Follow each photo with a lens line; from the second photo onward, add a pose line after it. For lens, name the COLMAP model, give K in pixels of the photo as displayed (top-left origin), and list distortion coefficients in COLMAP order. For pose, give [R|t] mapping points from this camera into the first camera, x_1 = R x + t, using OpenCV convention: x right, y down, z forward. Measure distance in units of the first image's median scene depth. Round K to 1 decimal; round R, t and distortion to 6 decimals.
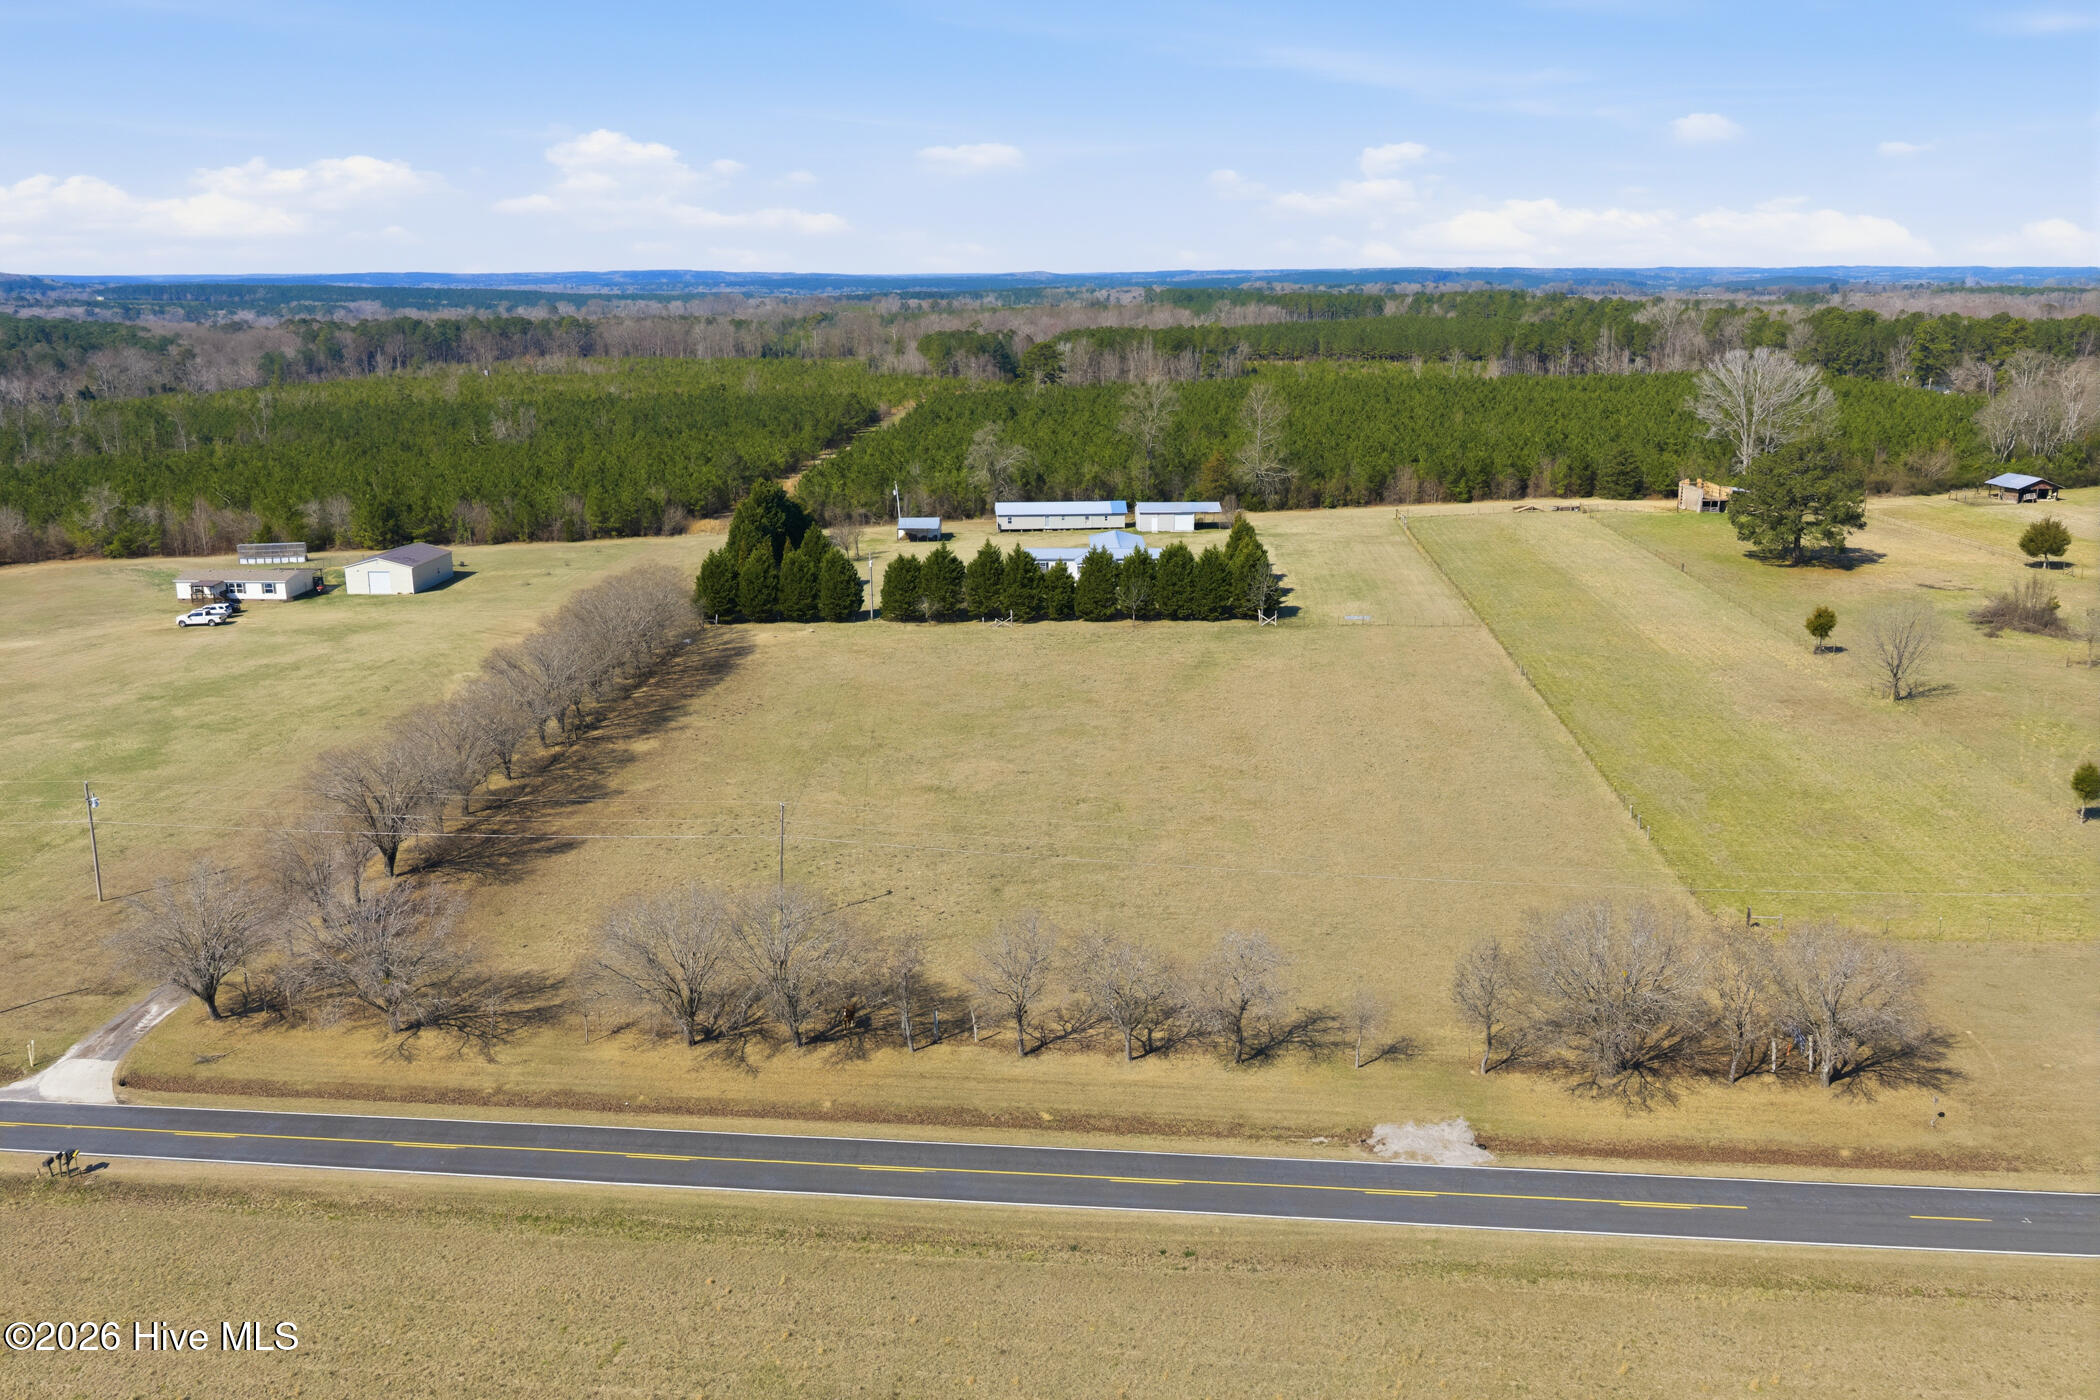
lens RADIAL K [[1741.4, 0, 1052.7], [0, 1741.4, 702.1], [0, 0, 1]] dist [0.023818, -0.040338]
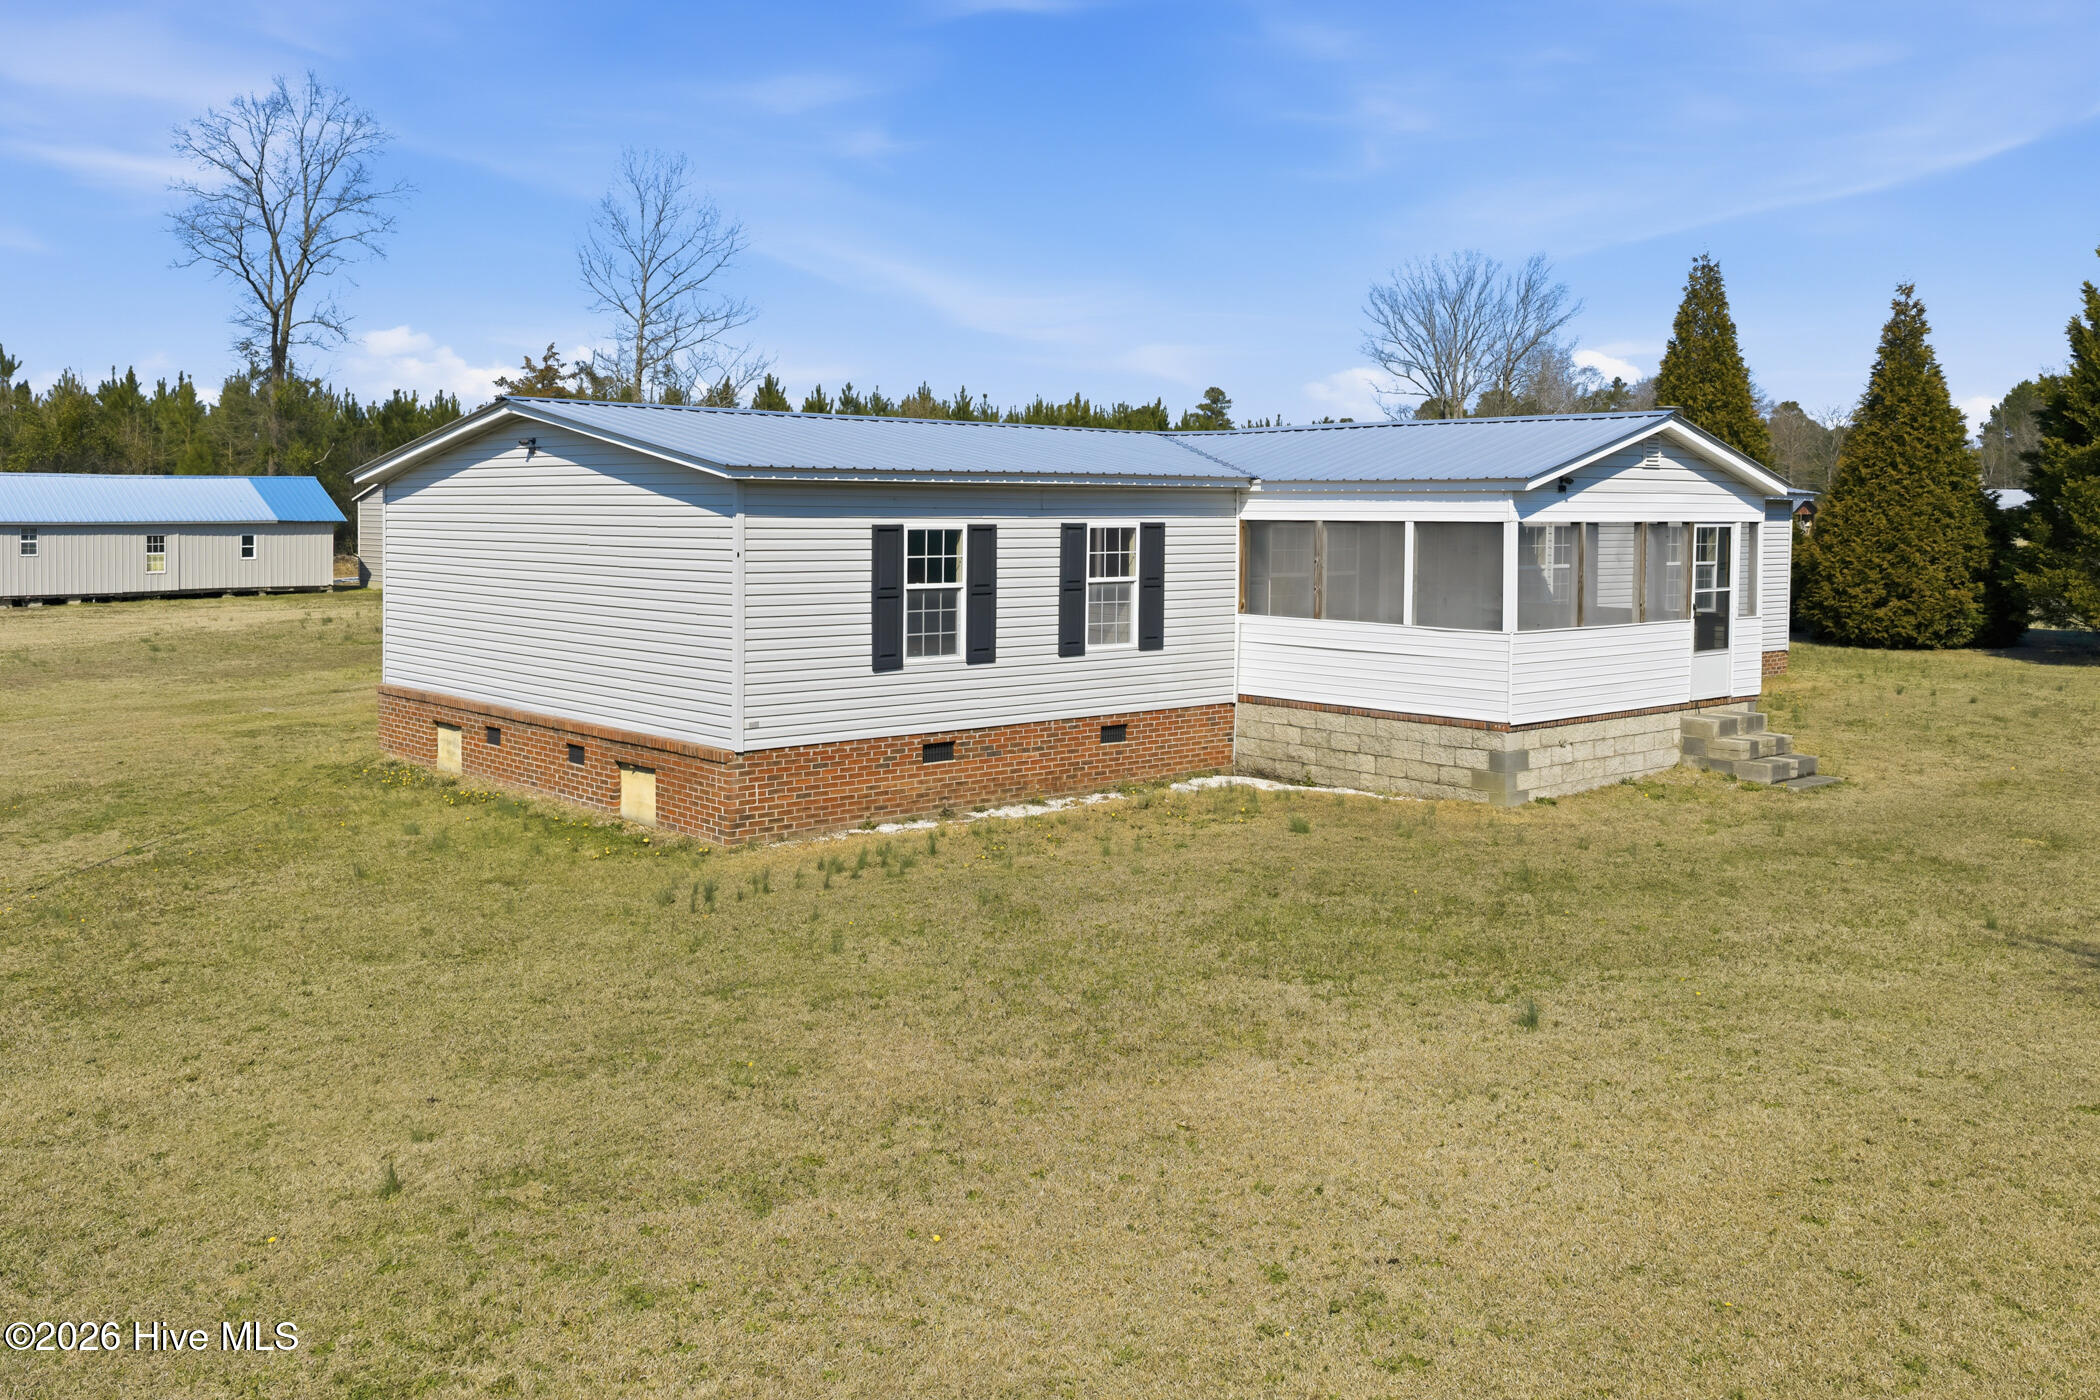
lens RADIAL K [[1790.8, 0, 1047.6], [0, 1790.8, 547.2], [0, 0, 1]] dist [0.008790, -0.009494]
pose [[0.748997, -0.005131, 0.662554, -0.057373], [0.150448, 0.975167, -0.162525, -0.072420], [-0.645267, 0.221411, 0.731169, 1.036521]]
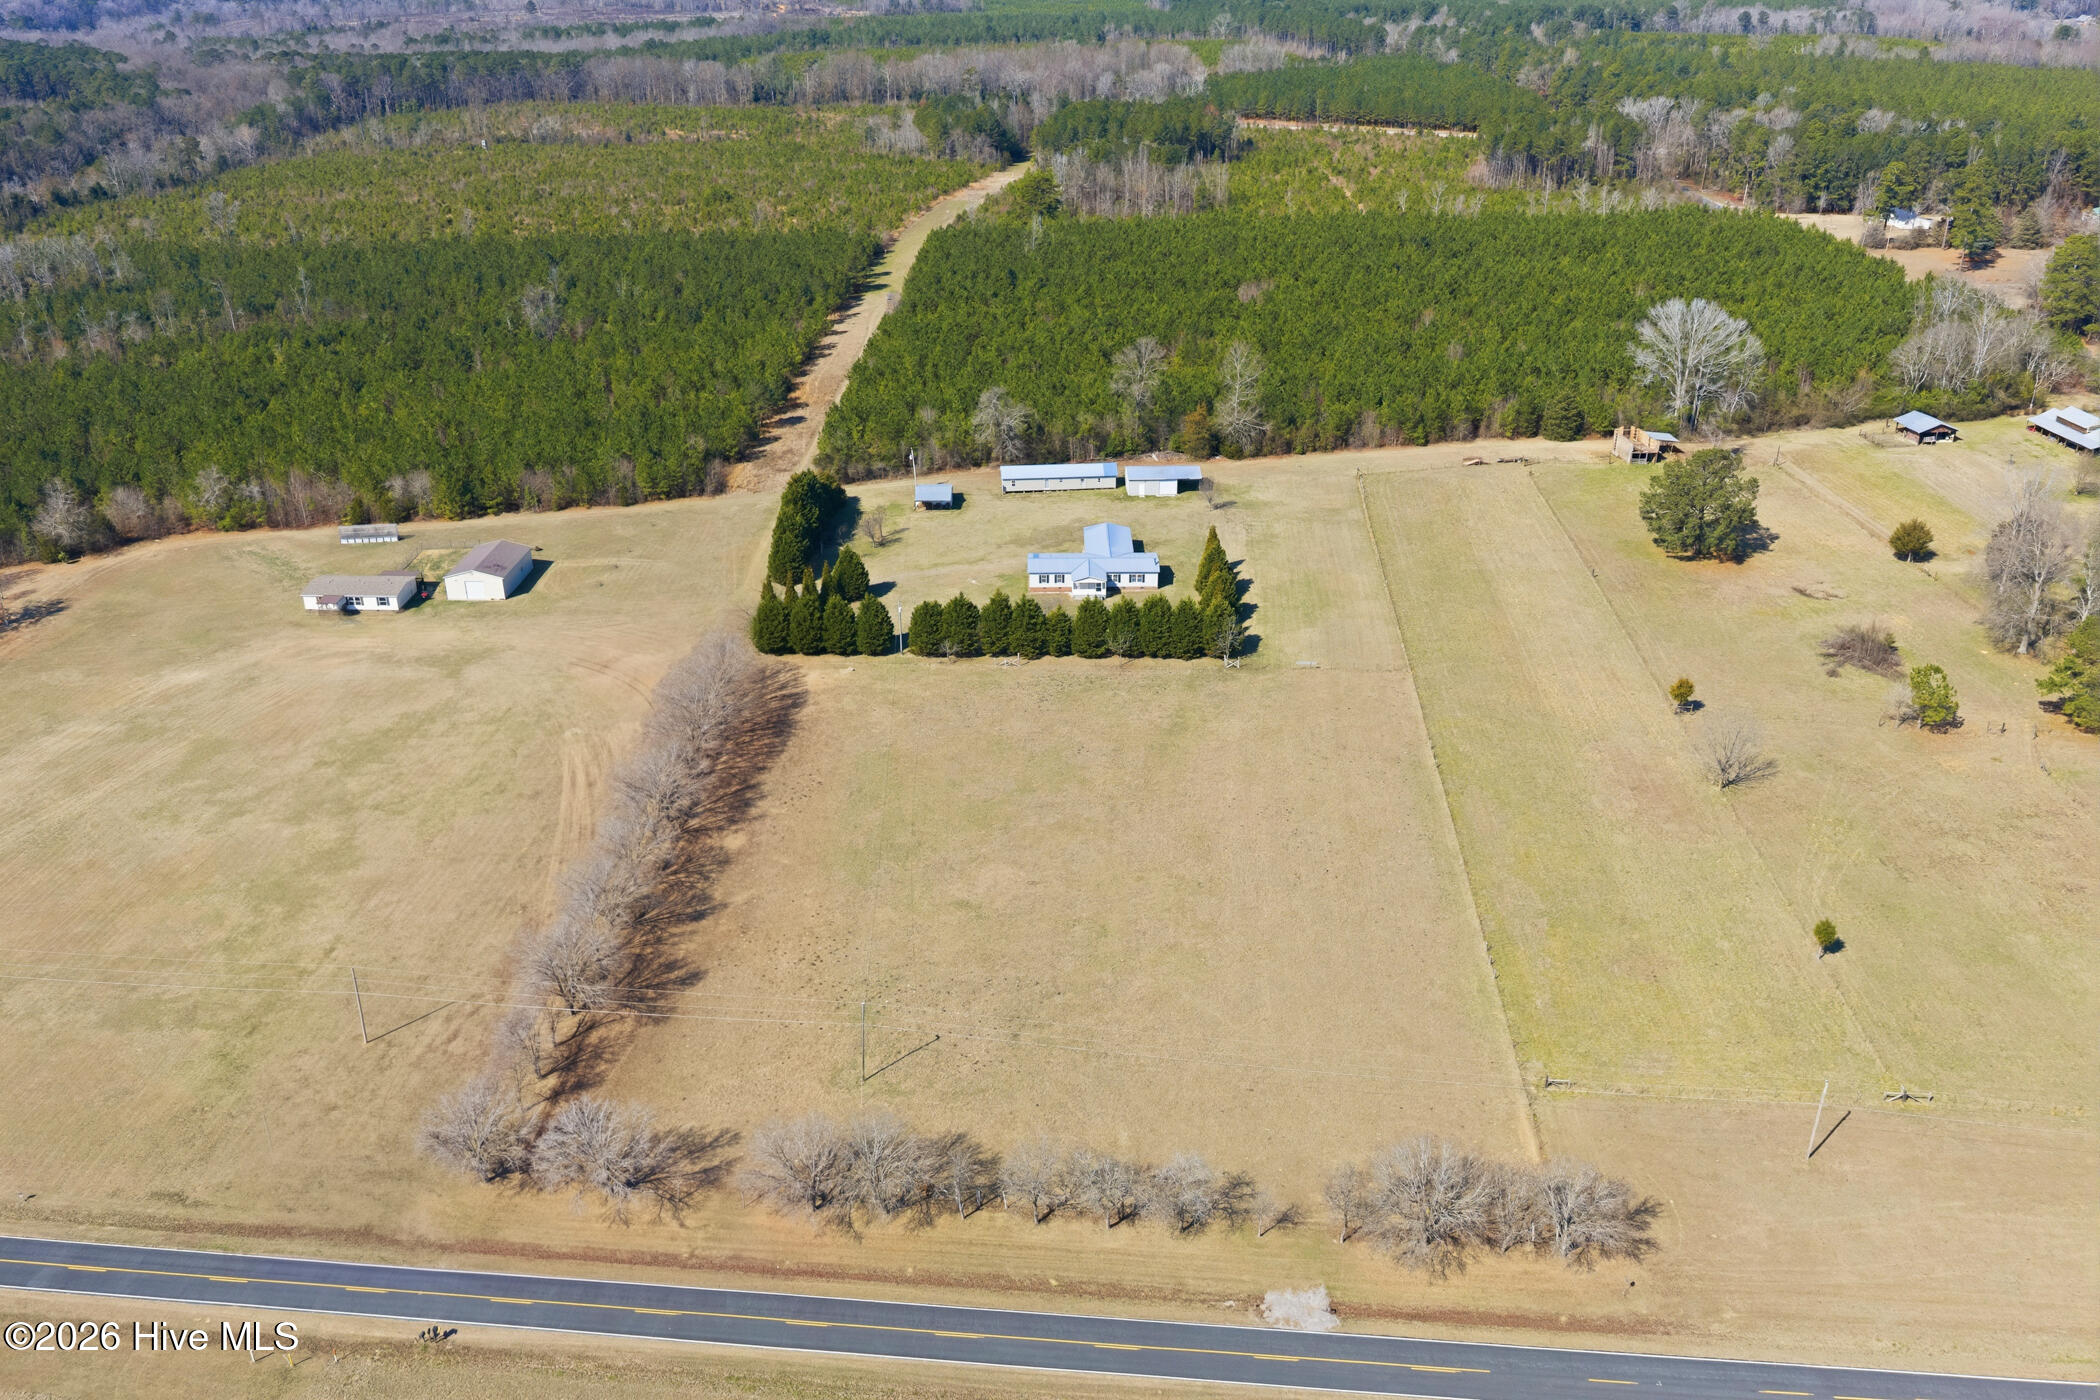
lens RADIAL K [[1741.4, 0, 1052.7], [0, 1741.4, 702.1], [0, 0, 1]] dist [0.023818, -0.040338]
pose [[0.999993, -0.003215, 0.001695, -0.002367], [0.002837, 0.982002, 0.188848, -0.237996], [-0.002271, -0.188842, 0.982005, -0.177515]]
